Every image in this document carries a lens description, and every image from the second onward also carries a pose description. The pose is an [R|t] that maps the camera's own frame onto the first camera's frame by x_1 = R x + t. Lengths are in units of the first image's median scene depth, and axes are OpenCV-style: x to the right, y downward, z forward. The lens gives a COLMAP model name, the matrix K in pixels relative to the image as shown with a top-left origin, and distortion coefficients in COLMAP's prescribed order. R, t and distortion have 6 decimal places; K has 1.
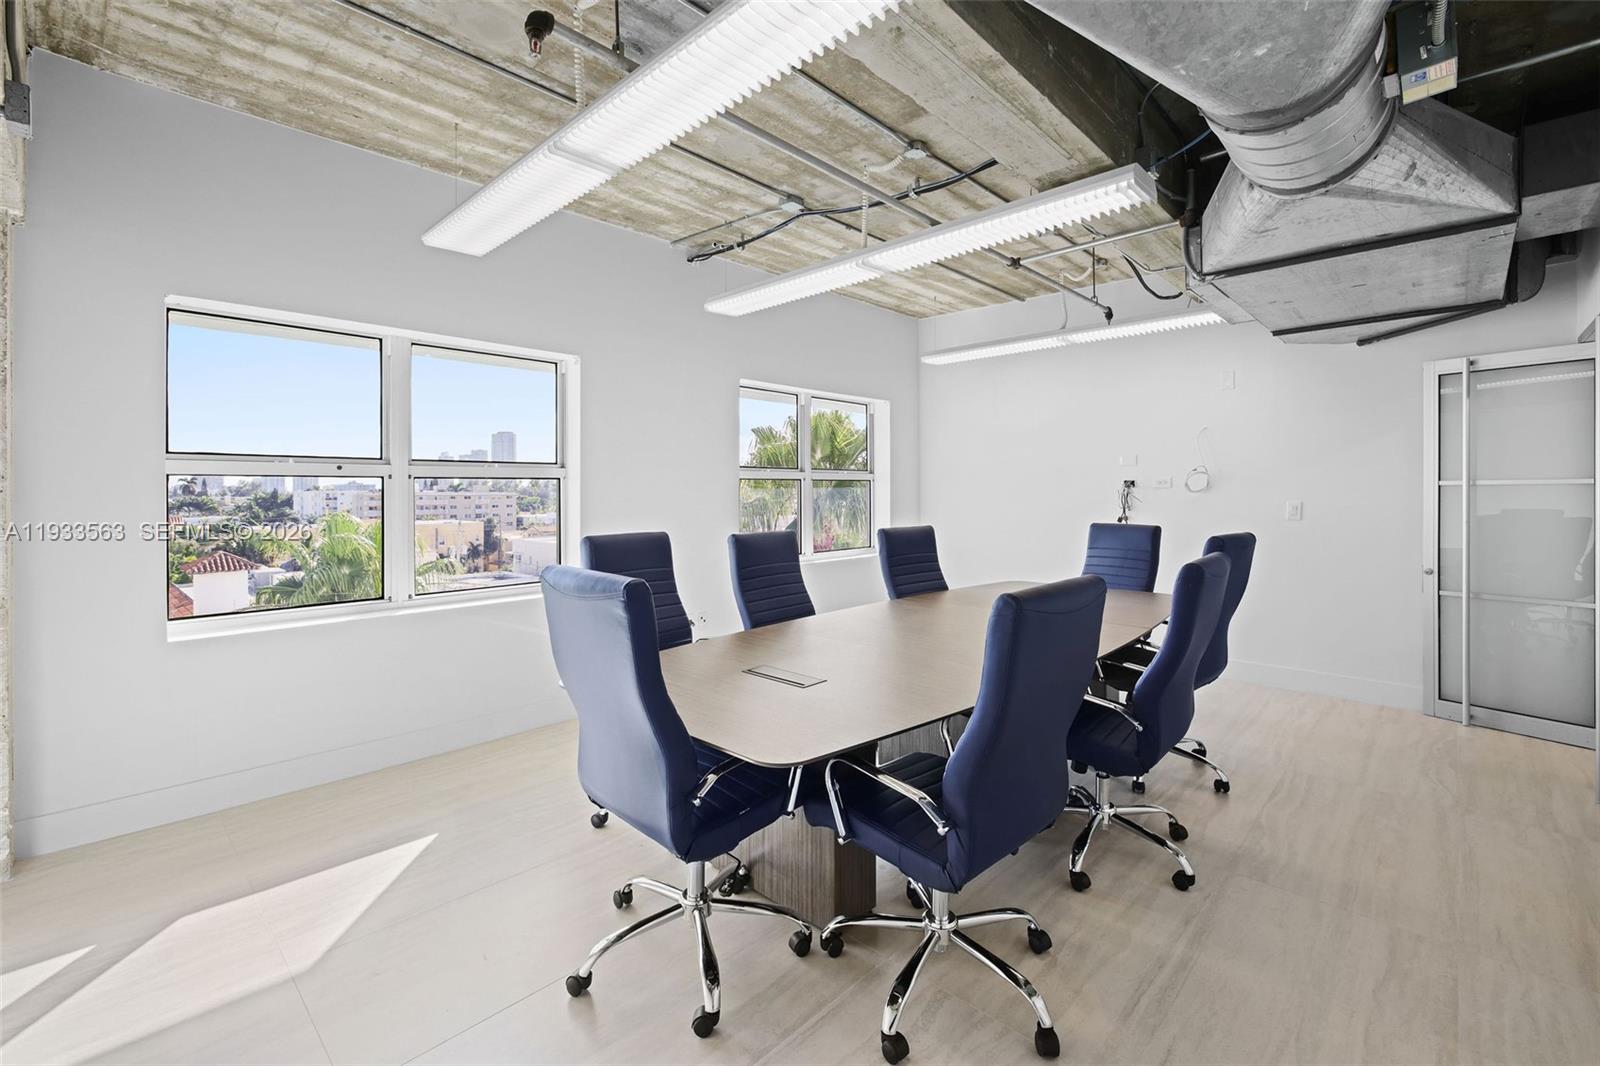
lens RADIAL K [[676.8, 0, 802.9], [0, 676.8, 505.3], [0, 0, 1]] dist [-0.001511, -0.000102]
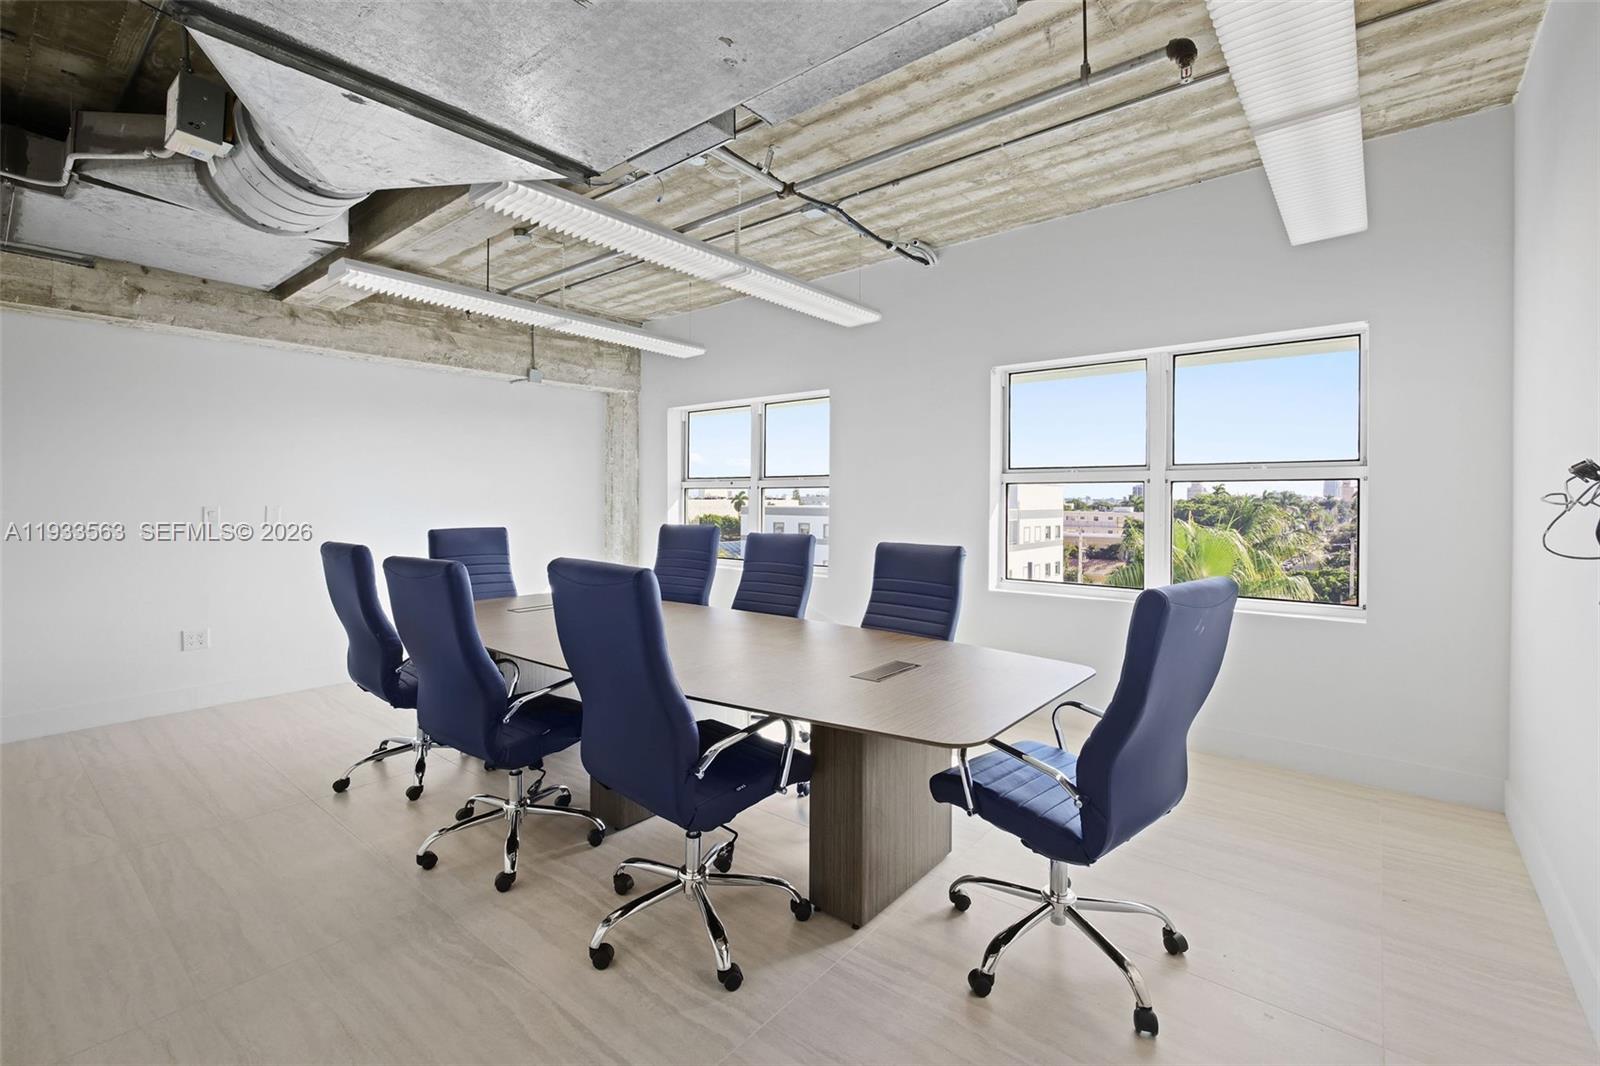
lens RADIAL K [[676.8, 0, 802.9], [0, 676.8, 505.3], [0, 0, 1]] dist [-0.001511, -0.000102]
pose [[0.121153, 0.004798, -0.992622, 1.066099], [-0.020275, 0.999792, 0.002358, 0.002718], [0.992427, 0.019840, 0.121225, 0.914435]]
